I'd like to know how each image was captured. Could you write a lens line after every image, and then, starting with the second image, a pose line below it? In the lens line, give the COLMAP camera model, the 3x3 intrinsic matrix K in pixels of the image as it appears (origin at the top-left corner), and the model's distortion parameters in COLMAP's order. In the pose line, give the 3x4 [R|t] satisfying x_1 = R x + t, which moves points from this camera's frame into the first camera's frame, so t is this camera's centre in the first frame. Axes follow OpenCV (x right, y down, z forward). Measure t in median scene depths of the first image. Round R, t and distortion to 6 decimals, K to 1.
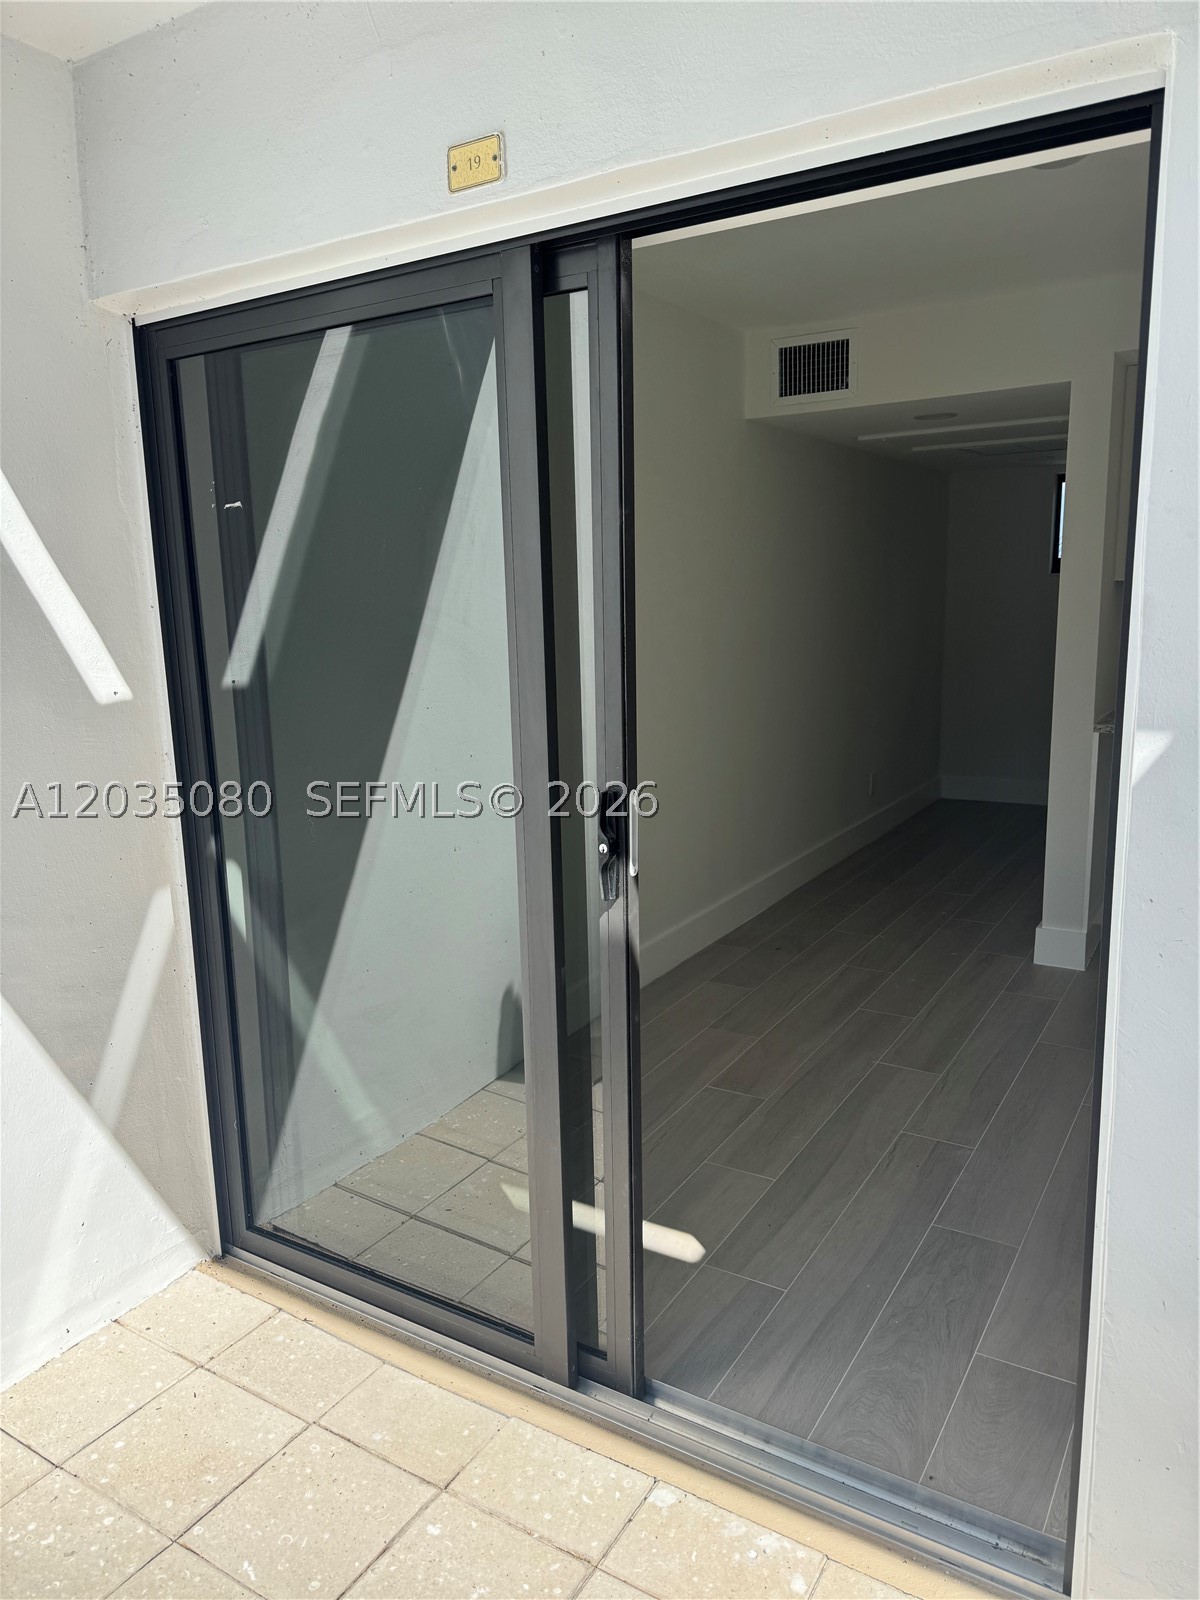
lens RADIAL K [[1124.9, 0, 593.2], [0, 1124.9, 796.8], [0, 0, 1]] dist [0.061231, -0.081765]
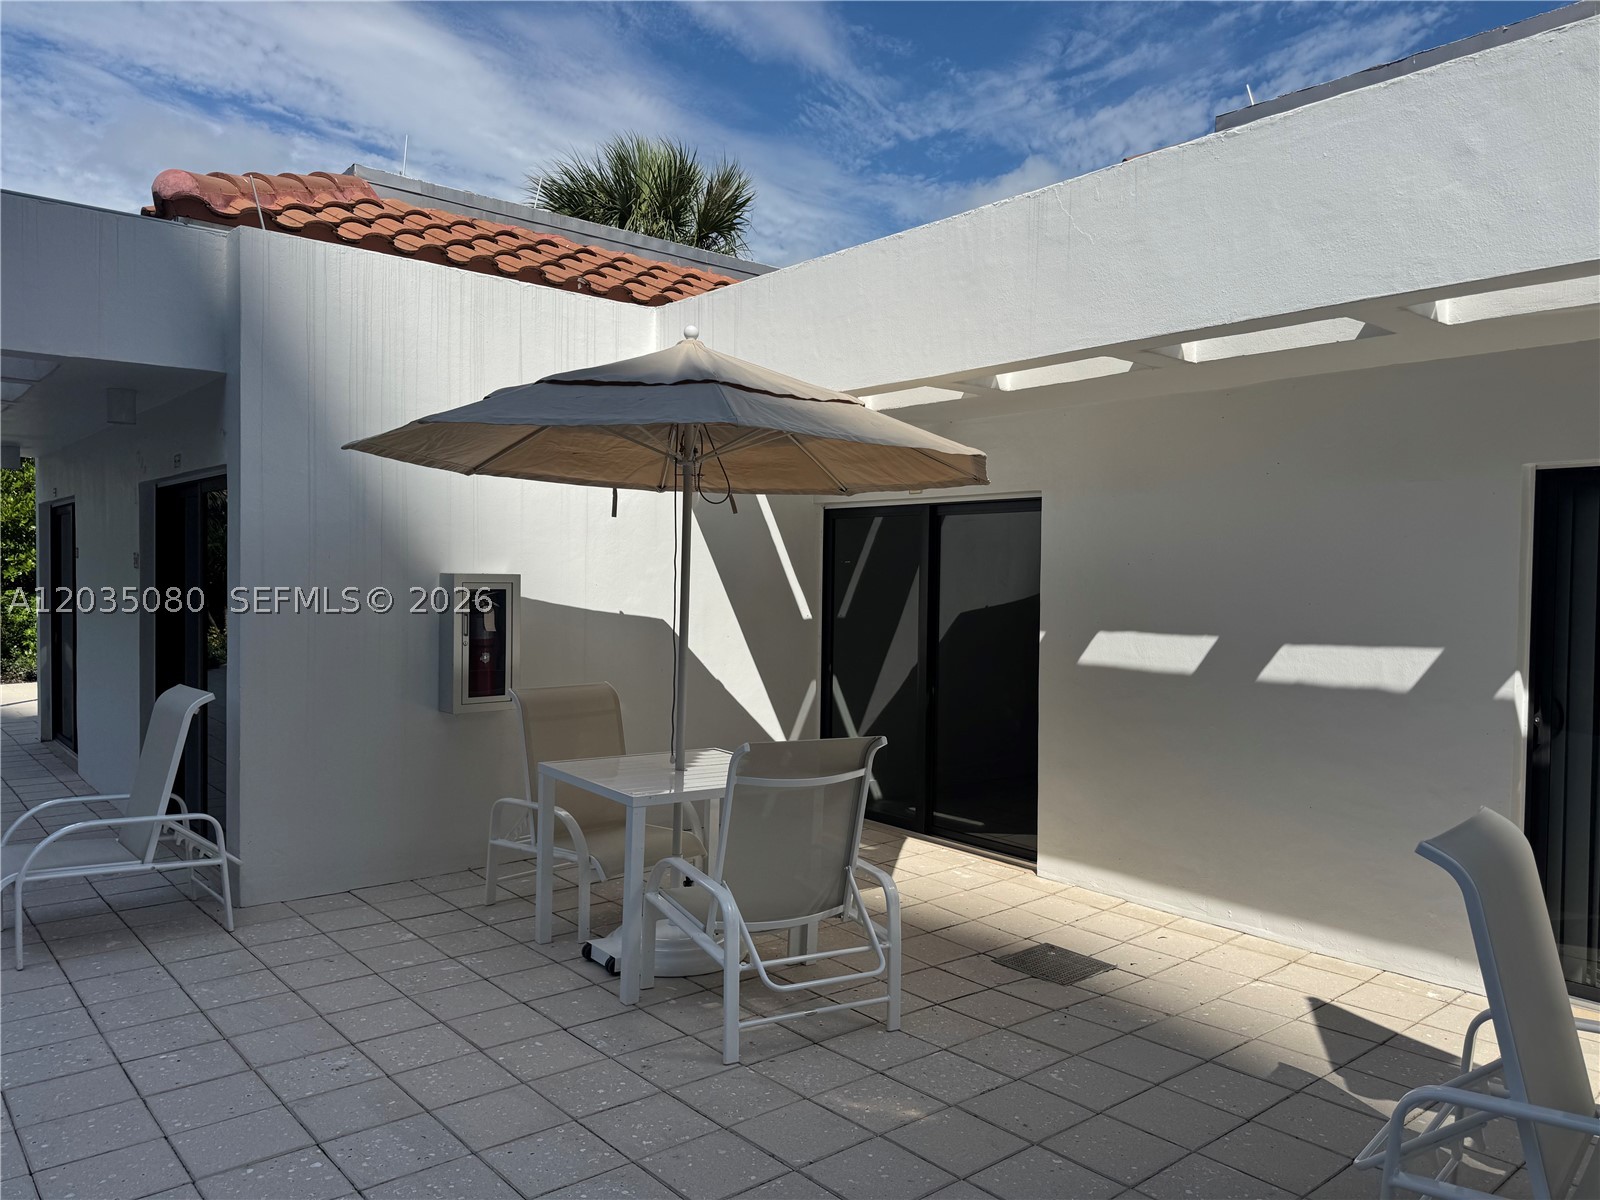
lens RADIAL K [[1124.9, 0, 814.6], [0, 1124.9, 602.2], [0, 0, 1]] dist [0.061231, -0.081765]
pose [[0.956205, 0.052700, -0.287914, 0.792005], [-0.096005, 0.985709, -0.138422, 0.470900], [0.276505, 0.160001, 0.947600, -3.104827]]
